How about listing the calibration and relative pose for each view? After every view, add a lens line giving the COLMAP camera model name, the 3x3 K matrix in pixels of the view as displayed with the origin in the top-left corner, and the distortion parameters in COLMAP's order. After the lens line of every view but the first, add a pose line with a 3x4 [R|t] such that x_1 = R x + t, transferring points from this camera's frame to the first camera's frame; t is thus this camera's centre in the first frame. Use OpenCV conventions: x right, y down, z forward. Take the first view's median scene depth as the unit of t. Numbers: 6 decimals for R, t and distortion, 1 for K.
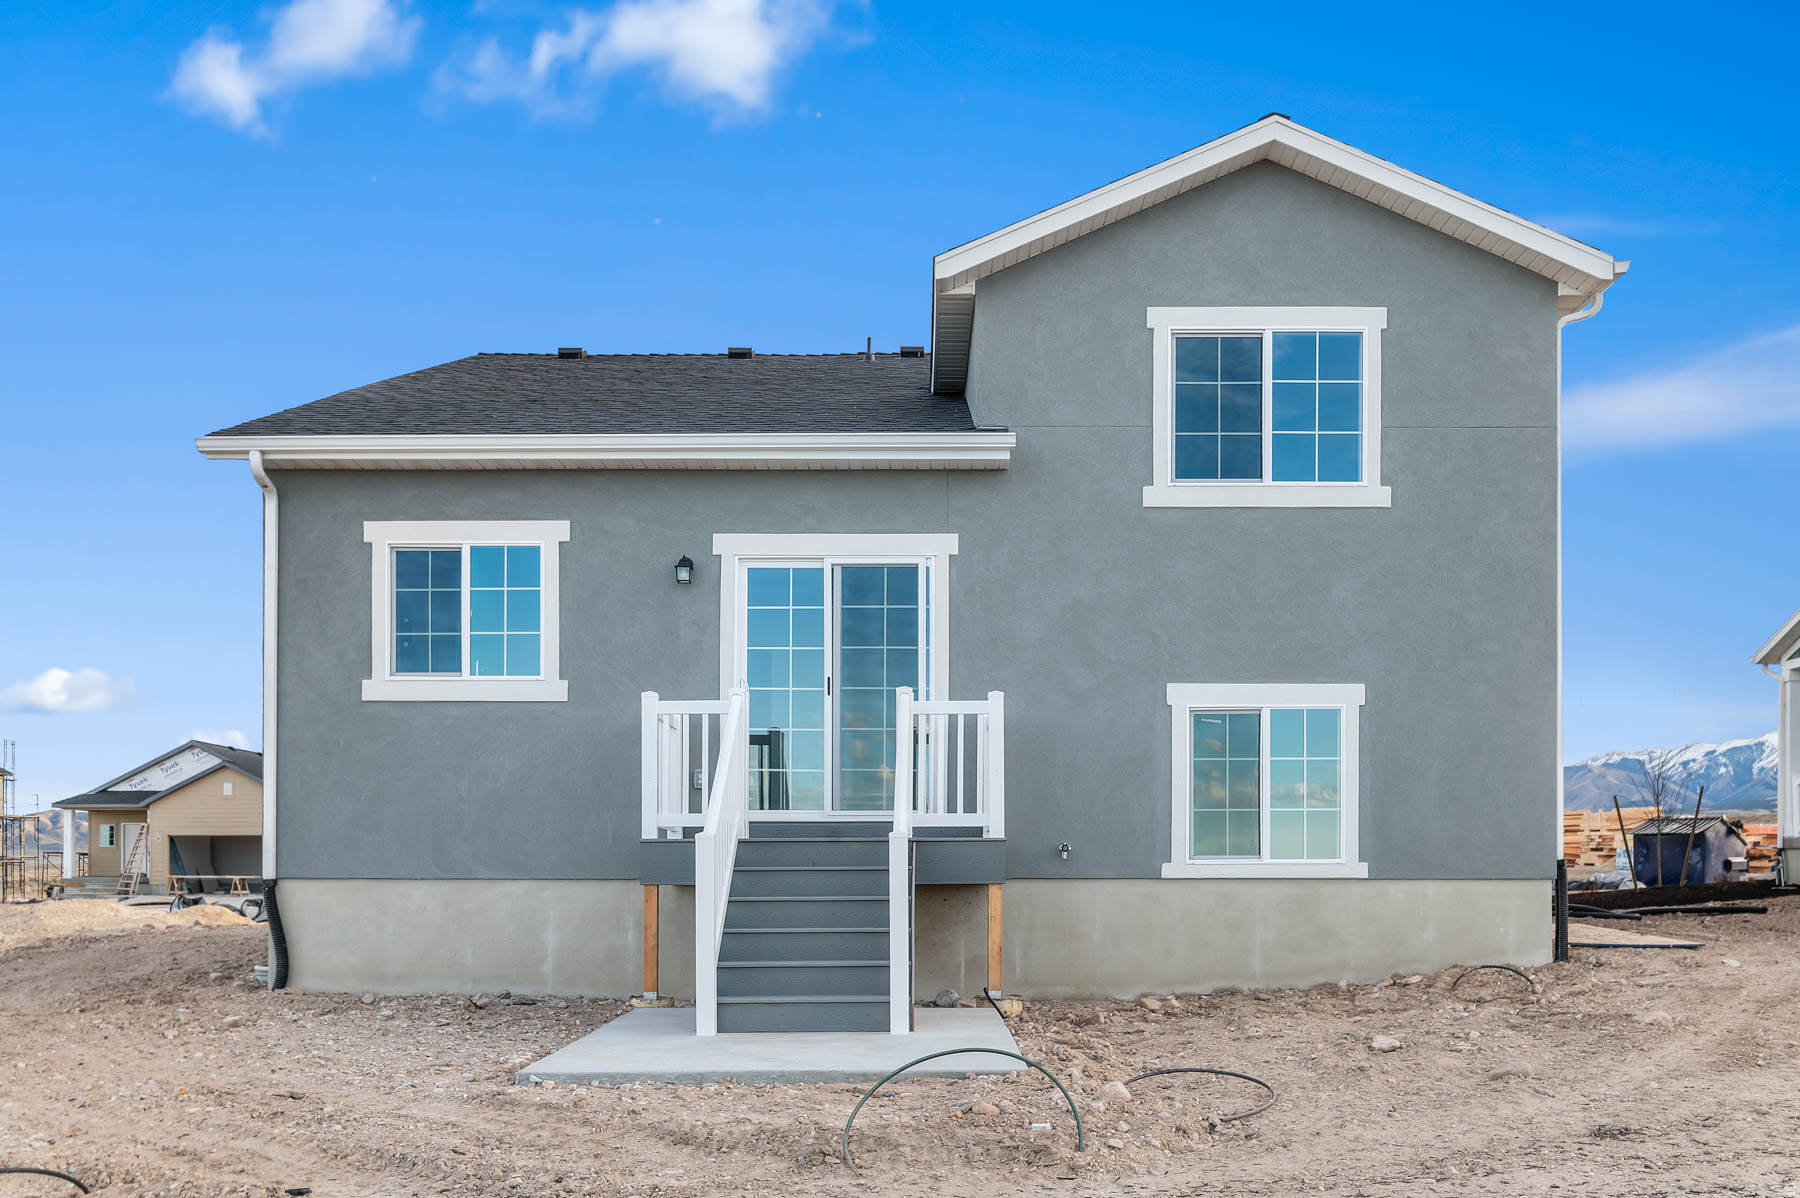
lens RADIAL K [[1499.5, 0, 901.4], [0, 1499.5, 641.9], [0, 0, 1]] dist [-0.000226, -0.000494]
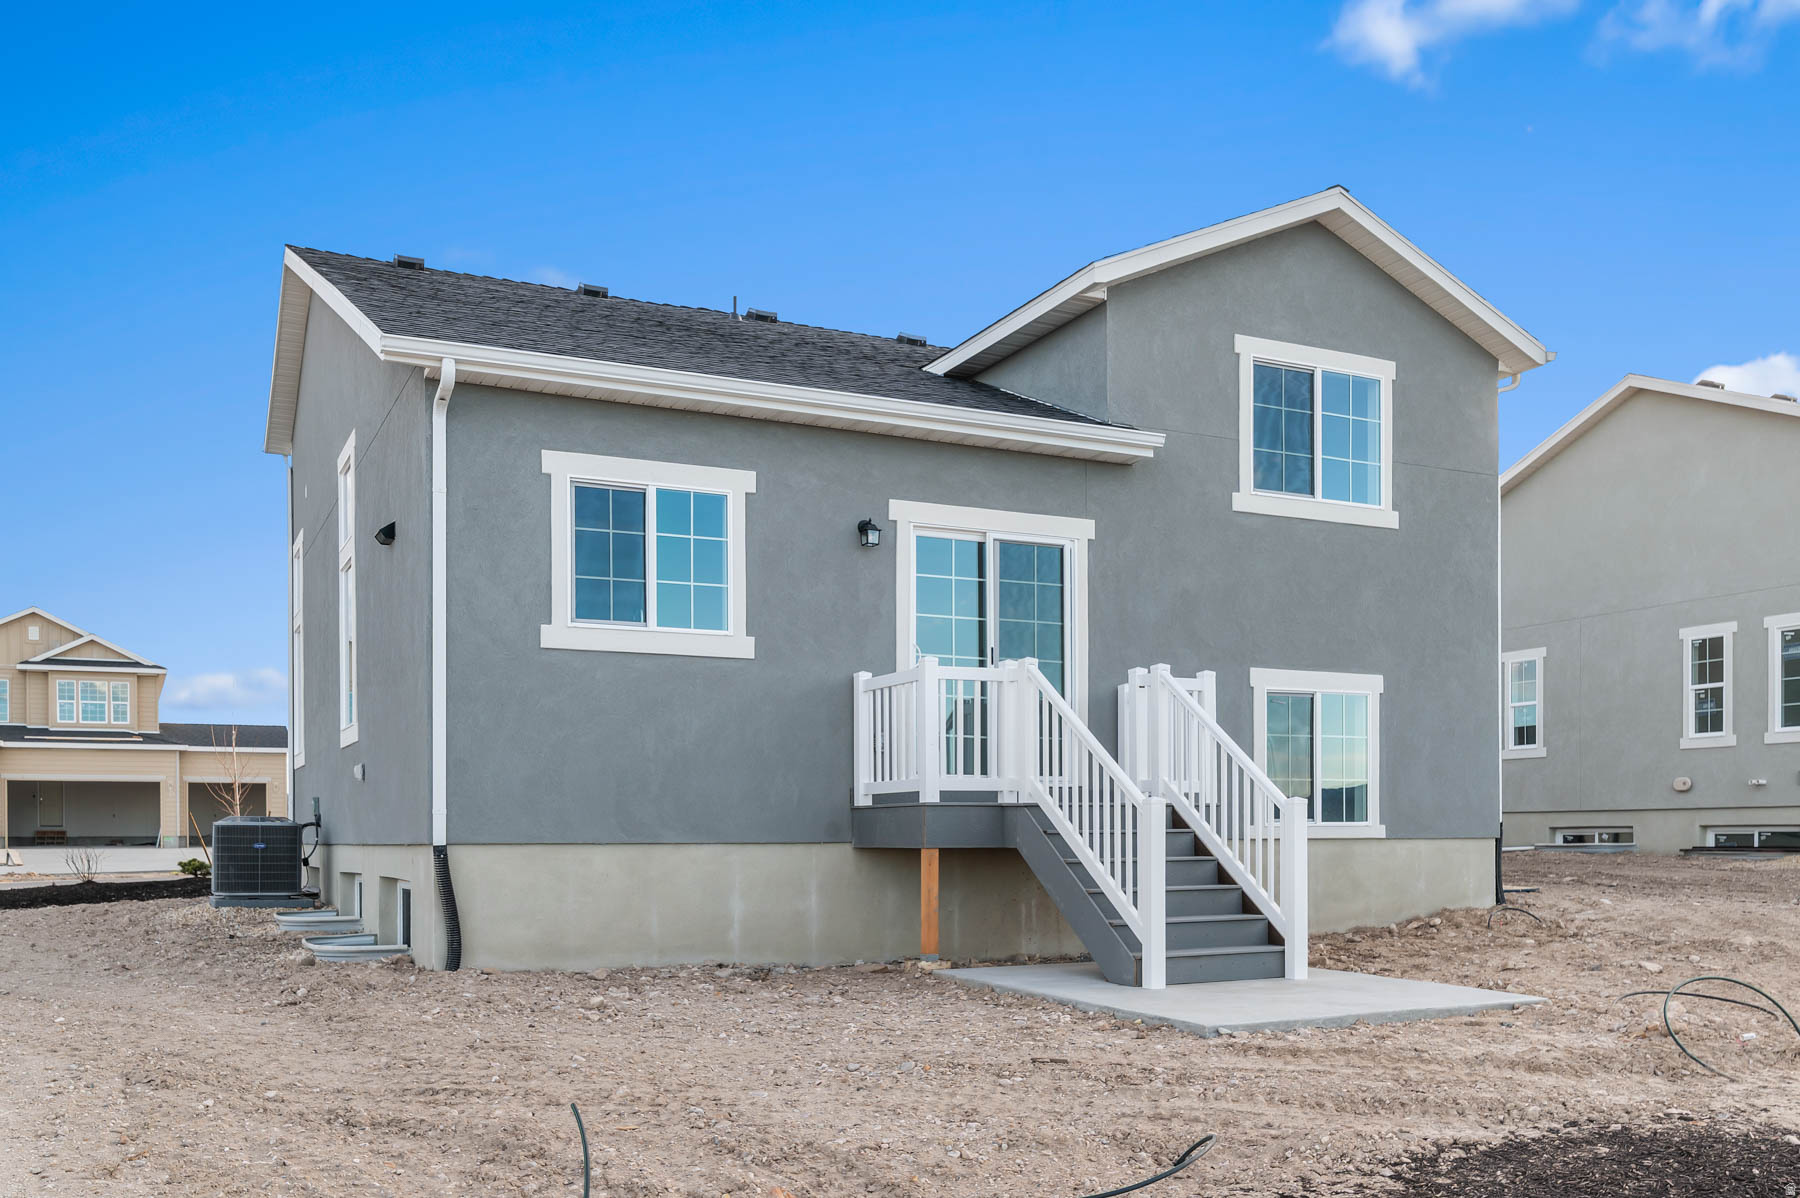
lens RADIAL K [[1497.3, 0, 900.0], [0, 1497.3, 599.0], [0, 0, 1]] dist [0.000081, 0.001919]
pose [[0.900933, 0.063803, 0.429242, -0.548838], [-0.062197, 0.997905, -0.017783, 0.012391], [-0.429478, -0.010676, 0.903014, 0.088520]]
